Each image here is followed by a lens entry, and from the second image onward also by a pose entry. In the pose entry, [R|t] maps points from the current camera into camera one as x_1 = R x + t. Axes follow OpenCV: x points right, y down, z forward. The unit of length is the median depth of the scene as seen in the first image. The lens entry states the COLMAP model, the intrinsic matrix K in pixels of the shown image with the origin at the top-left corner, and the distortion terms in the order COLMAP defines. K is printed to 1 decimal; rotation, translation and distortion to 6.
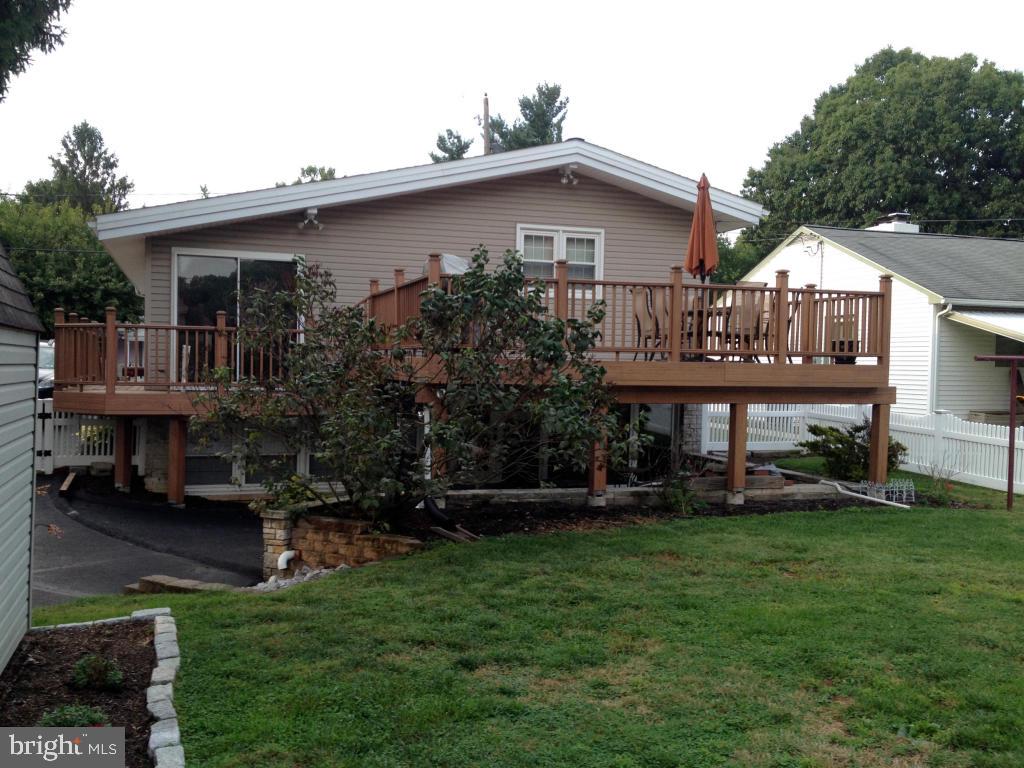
lens RADIAL K [[970.4, 0, 529.4], [0, 970.4, 384.9], [0, 0, 1]] dist [0.126480, -0.255723]
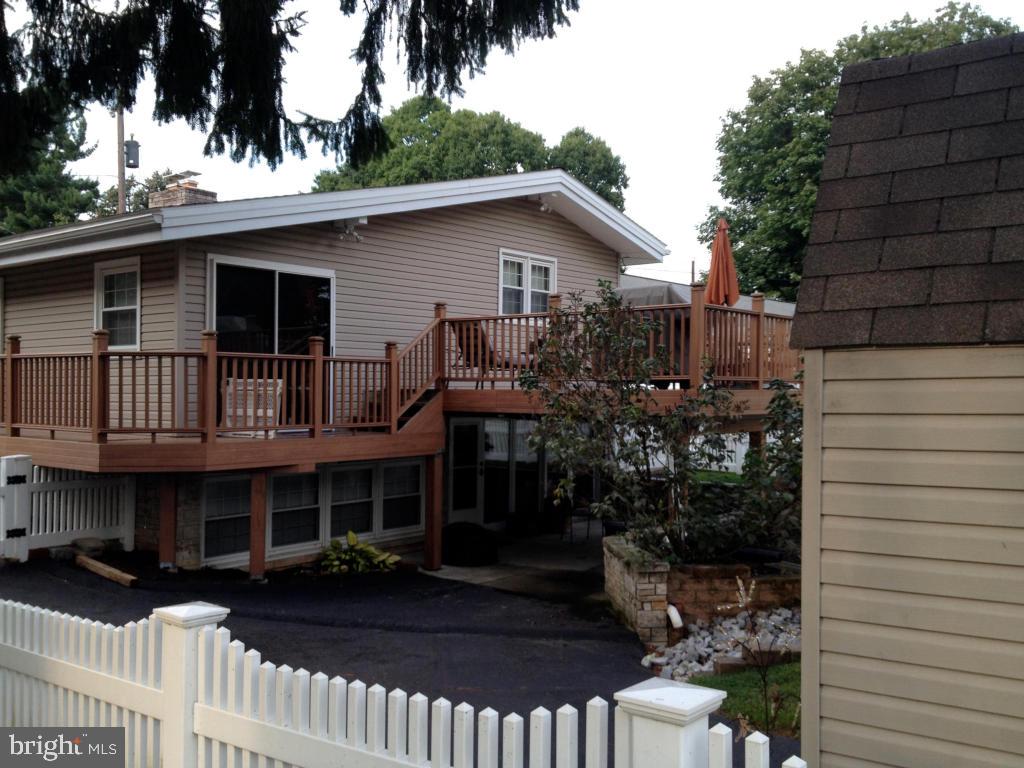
lens RADIAL K [[970.4, 0, 529.4], [0, 970.4, 384.9], [0, 0, 1]] dist [0.126480, -0.255723]
pose [[0.840615, -0.011630, 0.541509, -0.507904], [0.024657, 0.999555, -0.016810, -0.013901], [-0.541072, 0.027482, 0.840527, 0.182818]]
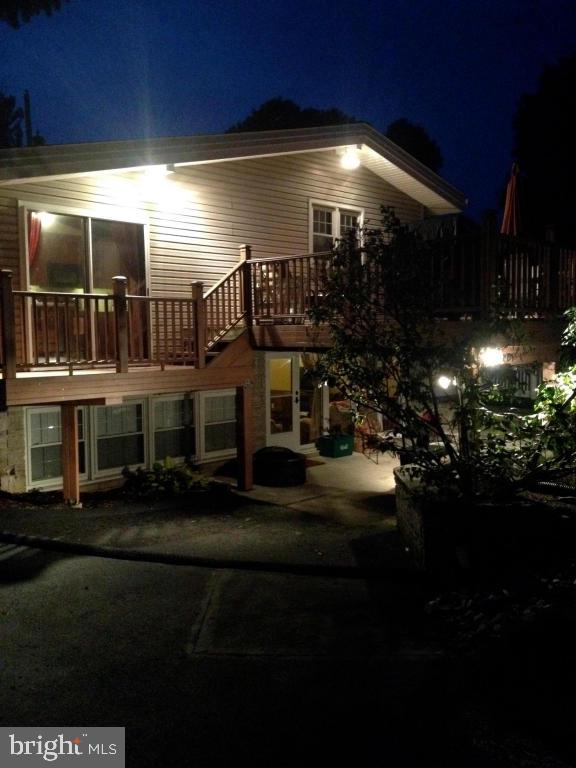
lens RADIAL K [[726.1, 0, 285.3], [0, 726.1, 383.3], [0, 0, 1]] dist [0.173919, -0.359364]
pose [[0.895839, -0.059033, 0.440441, -0.399532], [0.039584, 0.997798, 0.053226, -0.008554], [-0.442613, -0.030247, 0.896203, 0.290628]]
